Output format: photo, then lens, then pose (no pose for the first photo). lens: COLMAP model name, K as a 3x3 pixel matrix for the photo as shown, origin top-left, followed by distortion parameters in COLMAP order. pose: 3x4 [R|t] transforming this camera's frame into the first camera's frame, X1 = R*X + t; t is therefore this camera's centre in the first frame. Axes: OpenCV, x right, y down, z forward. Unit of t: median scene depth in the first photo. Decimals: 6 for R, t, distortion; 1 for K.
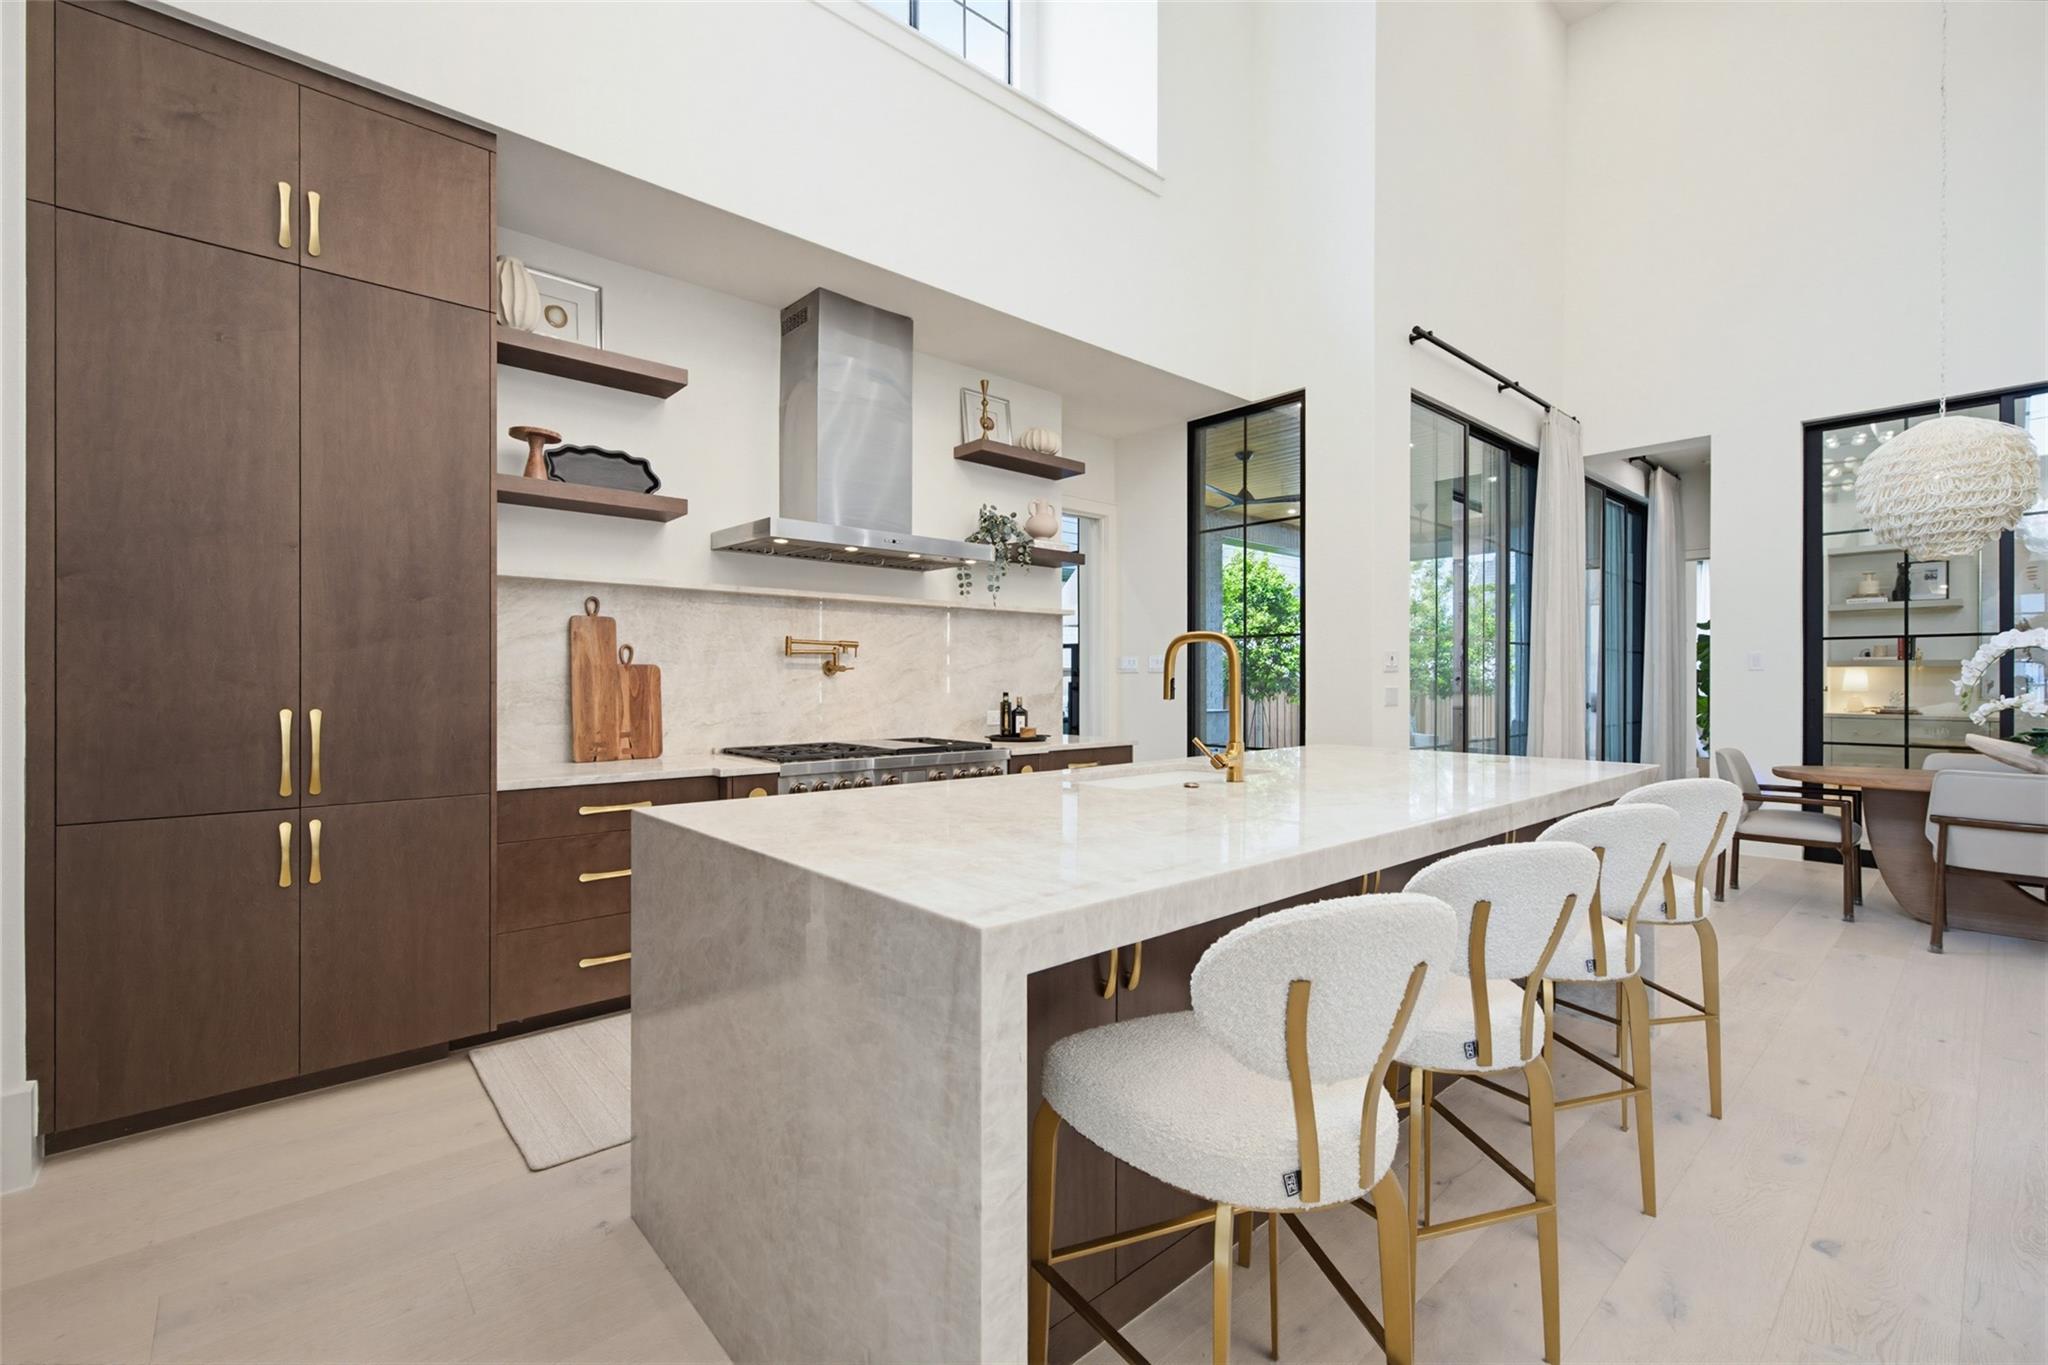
lens RADIAL K [[864.7, 0, 1018.3], [0, 864.7, 679.8], [0, 0, 1]] dist [0.001229, 0.000107]
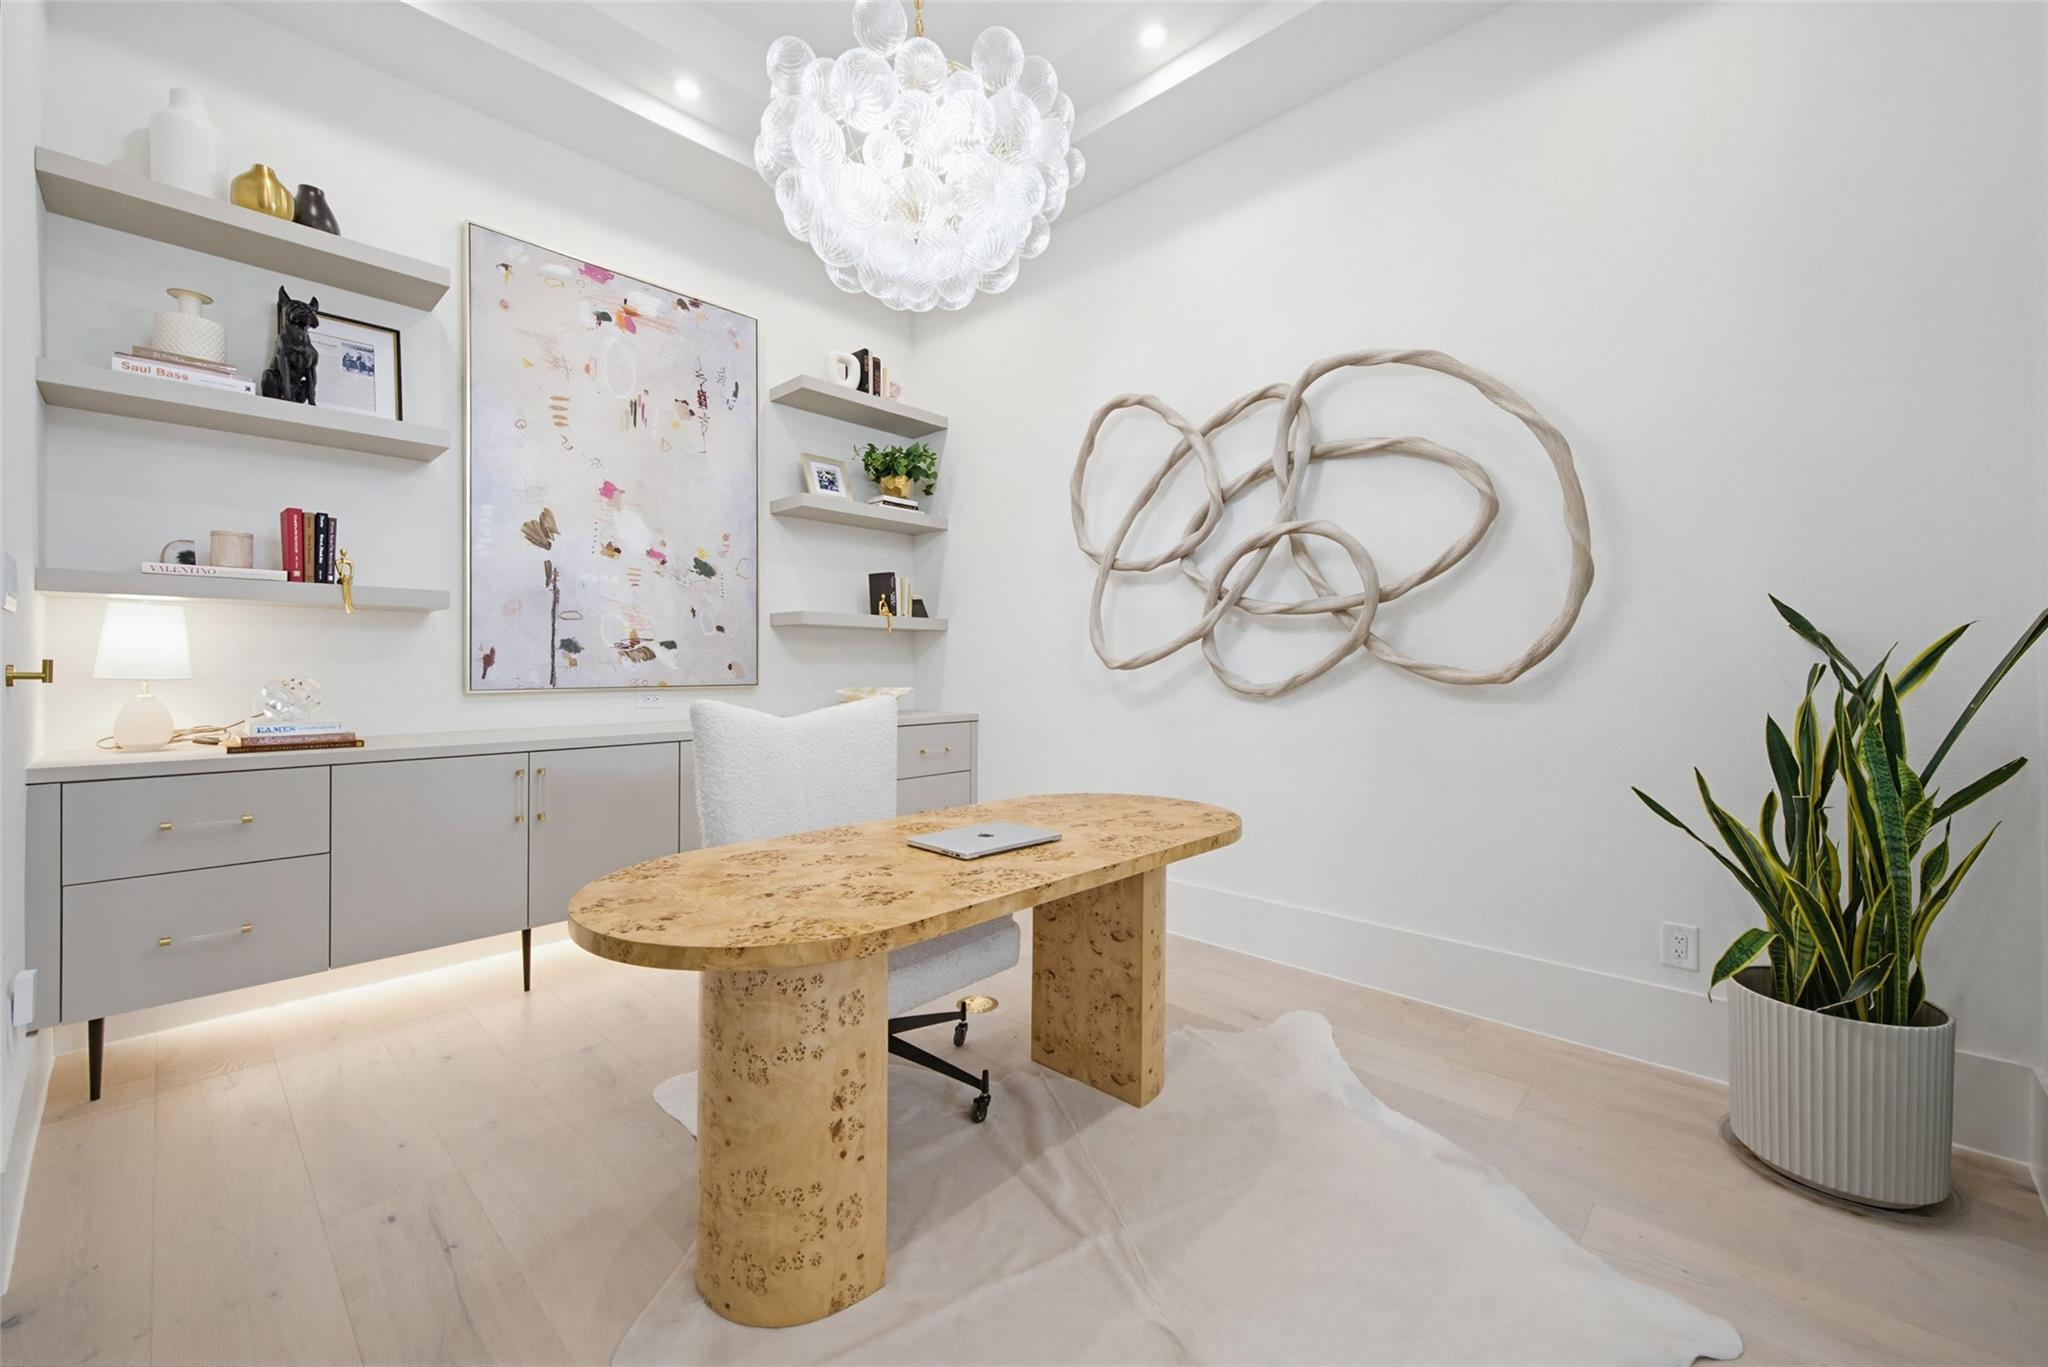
lens RADIAL K [[800.8, 0, 1018.0], [0, 800.8, 676.3], [0, 0, 1]] dist [0.001812, 0.000262]
pose [[-0.103193, -0.002524, 0.994658, 0.682733], [0.001675, 0.999995, 0.002712, 0.012096], [-0.994660, 0.001946, -0.103188, 0.752435]]
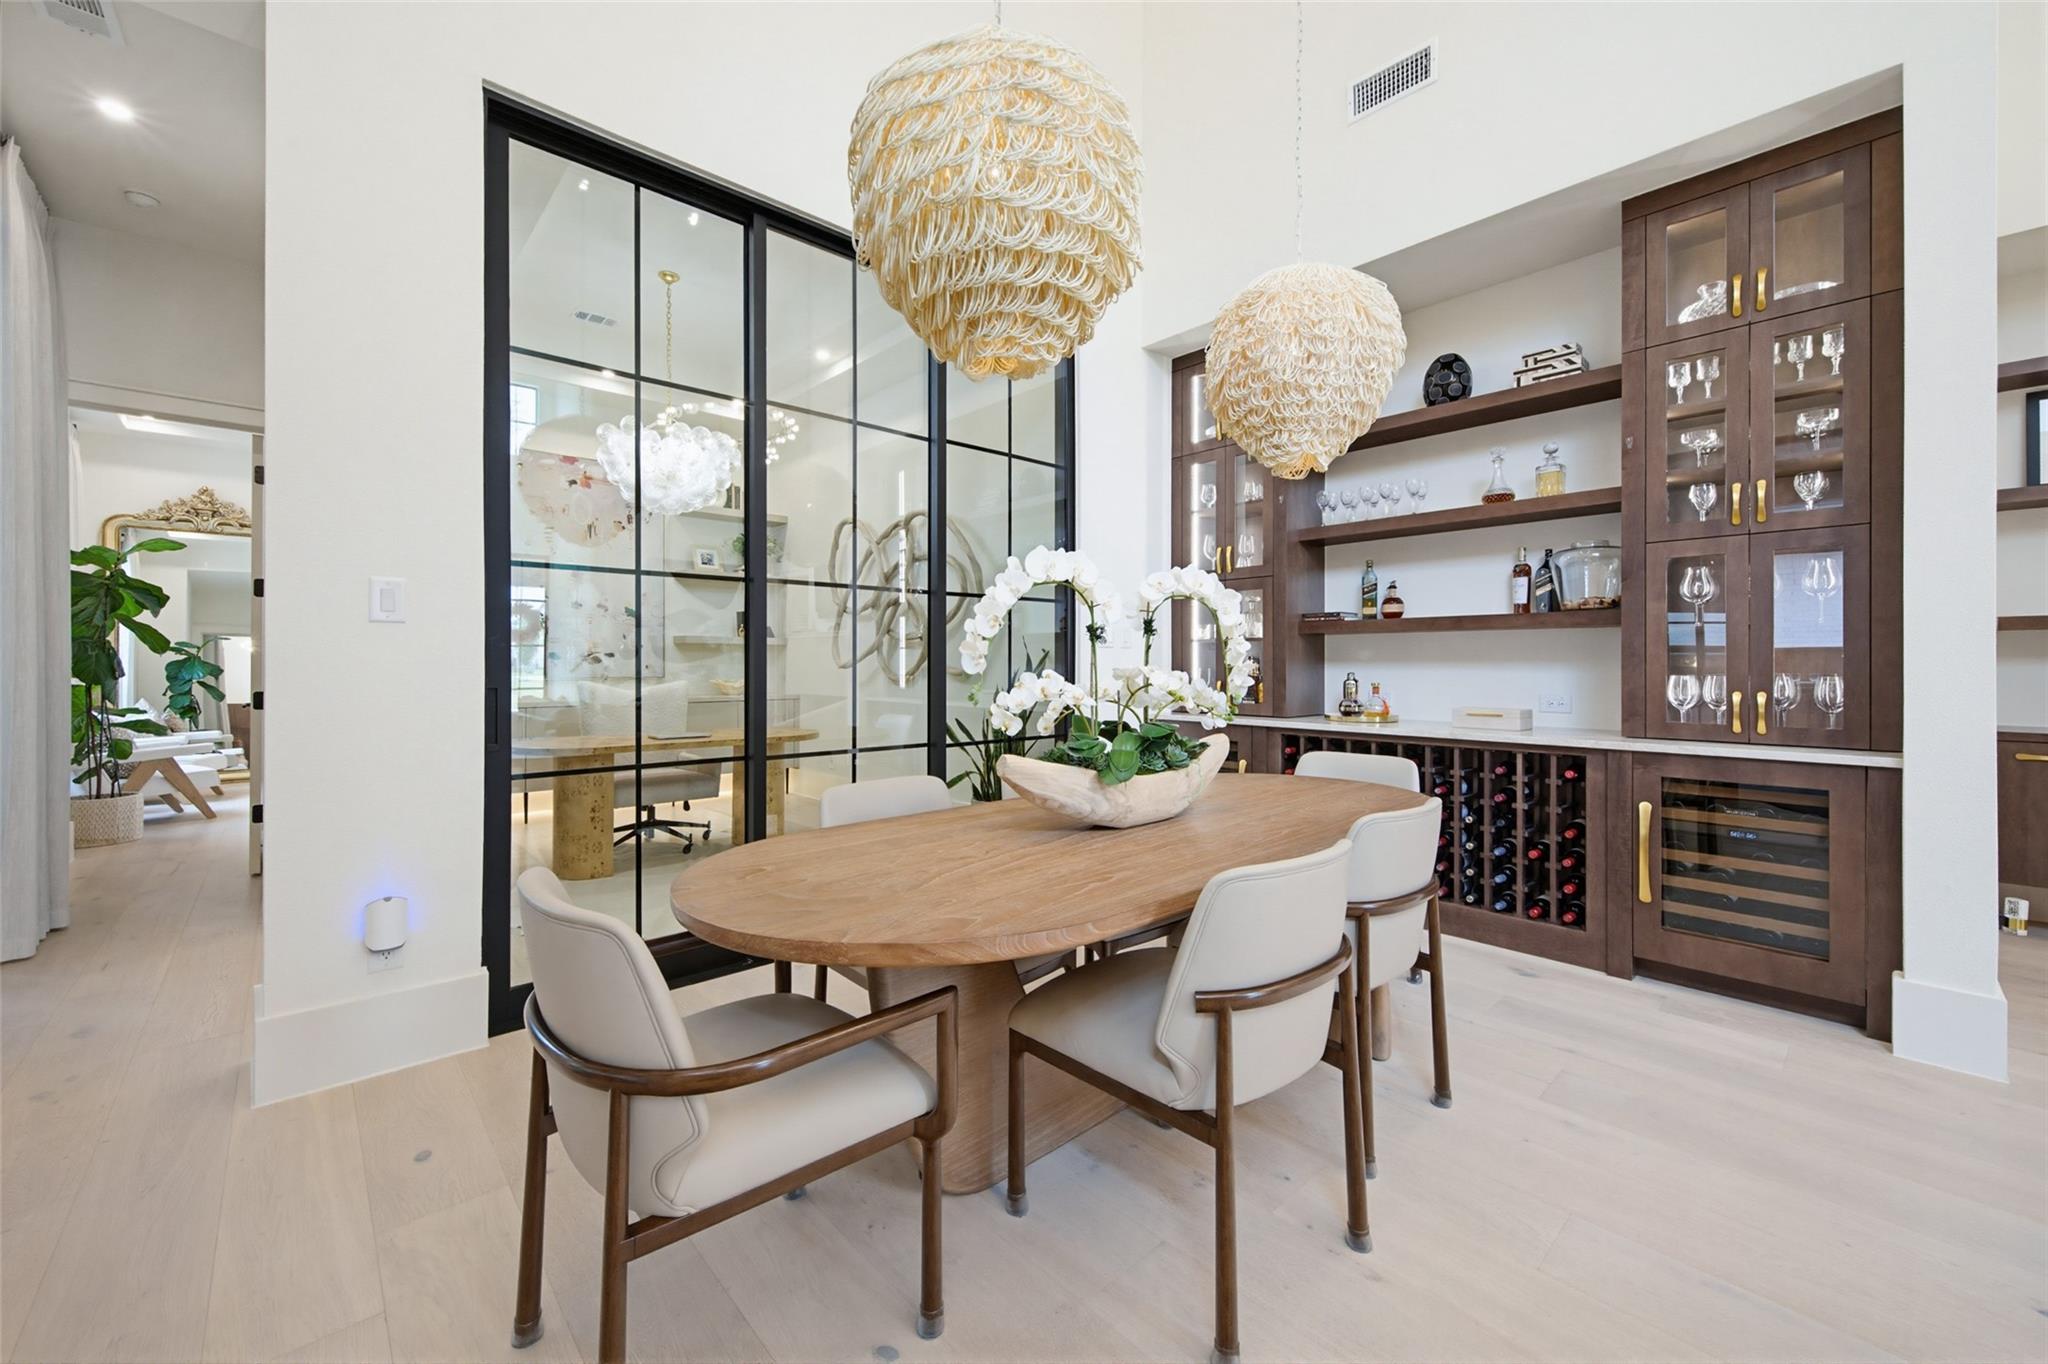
lens RADIAL K [[800.8, 0, 1026.5], [0, 800.8, 674.7], [0, 0, 1]] dist [0.001812, 0.000262]
pose [[-0.029532, 0.000470, 0.999564, 0.340493], [0.000201, 1.000000, -0.000464, 0.015810], [-0.999564, 0.000187, -0.029532, 0.515796]]
